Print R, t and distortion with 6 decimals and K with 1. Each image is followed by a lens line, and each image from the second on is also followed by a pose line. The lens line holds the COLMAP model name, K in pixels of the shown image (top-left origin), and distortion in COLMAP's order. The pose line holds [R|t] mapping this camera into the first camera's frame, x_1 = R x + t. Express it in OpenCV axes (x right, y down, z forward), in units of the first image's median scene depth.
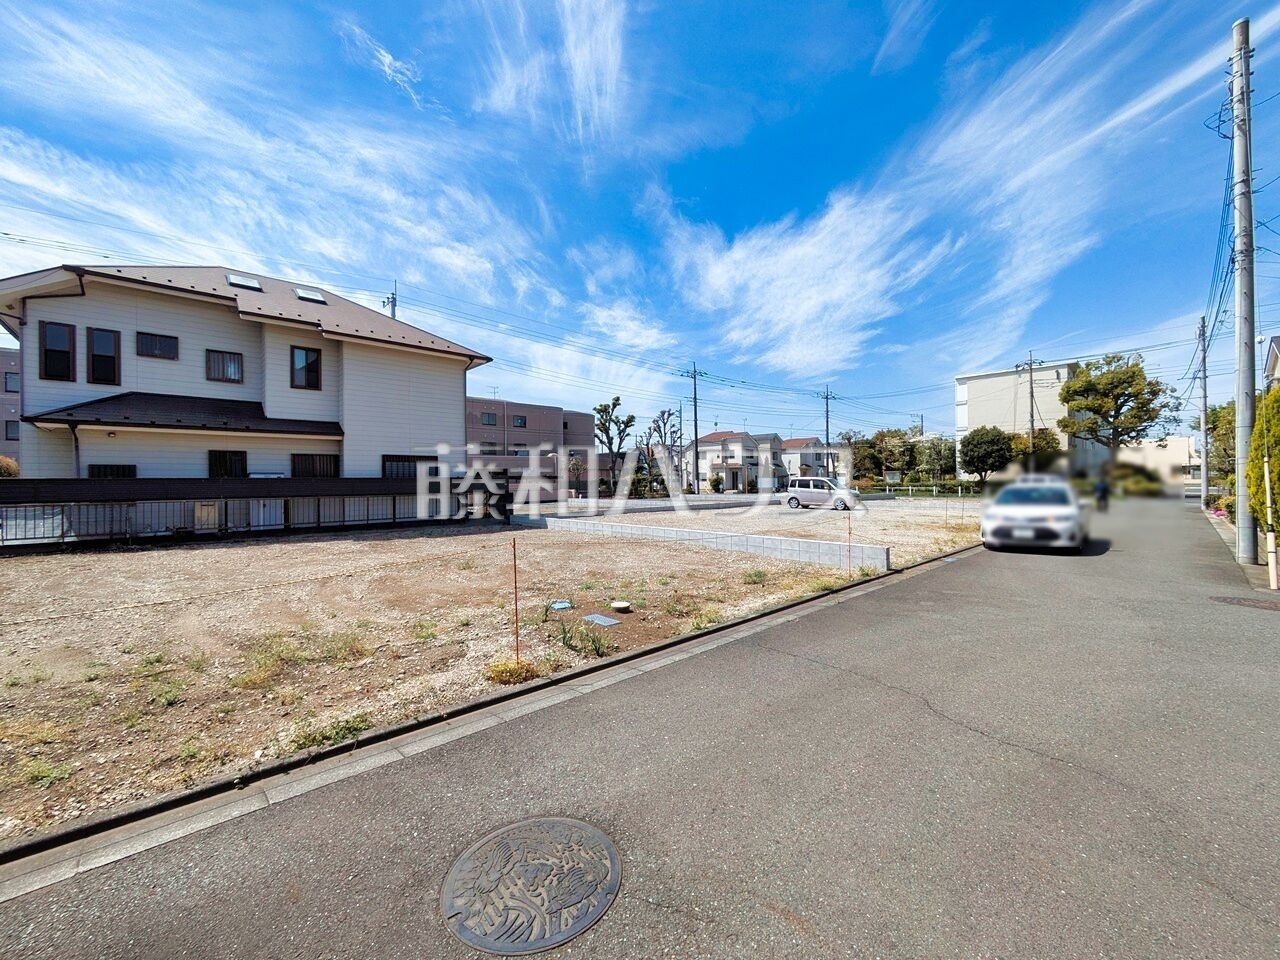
lens RADIAL K [[512.2, 0, 644.3], [0, 512.2, 489.6], [0, 0, 1]] dist [0.001854, 0.000160]
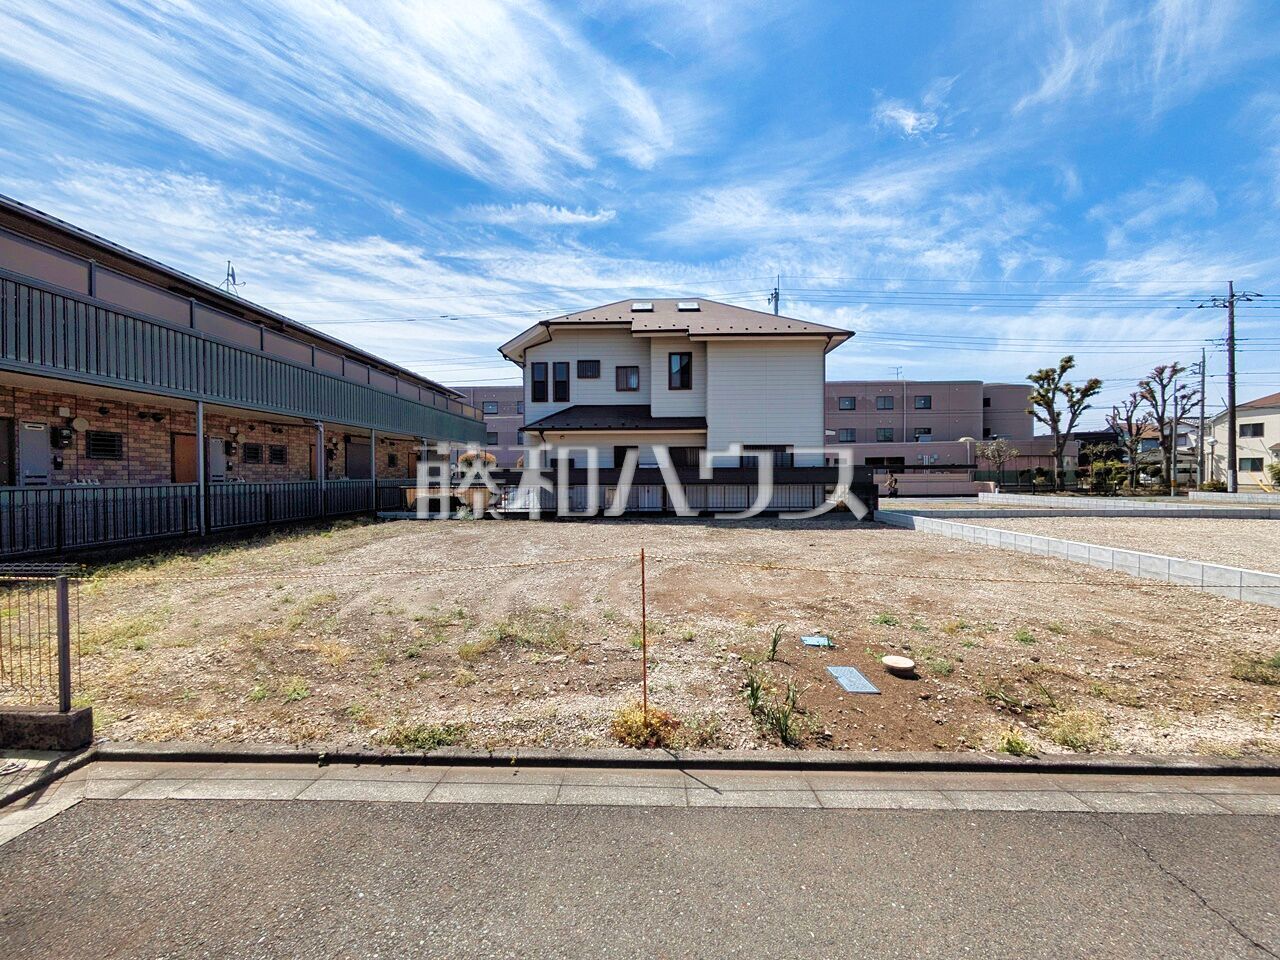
lens RADIAL K [[511.1, 0, 643.8], [0, 511.1, 480.2], [0, 0, 1]] dist [0.000831, 0.000713]
pose [[0.713844, 0.014208, -0.700161, 0.087416], [-0.013349, 0.999889, 0.006681, -0.002361], [0.700178, 0.004577, 0.713954, 0.158507]]
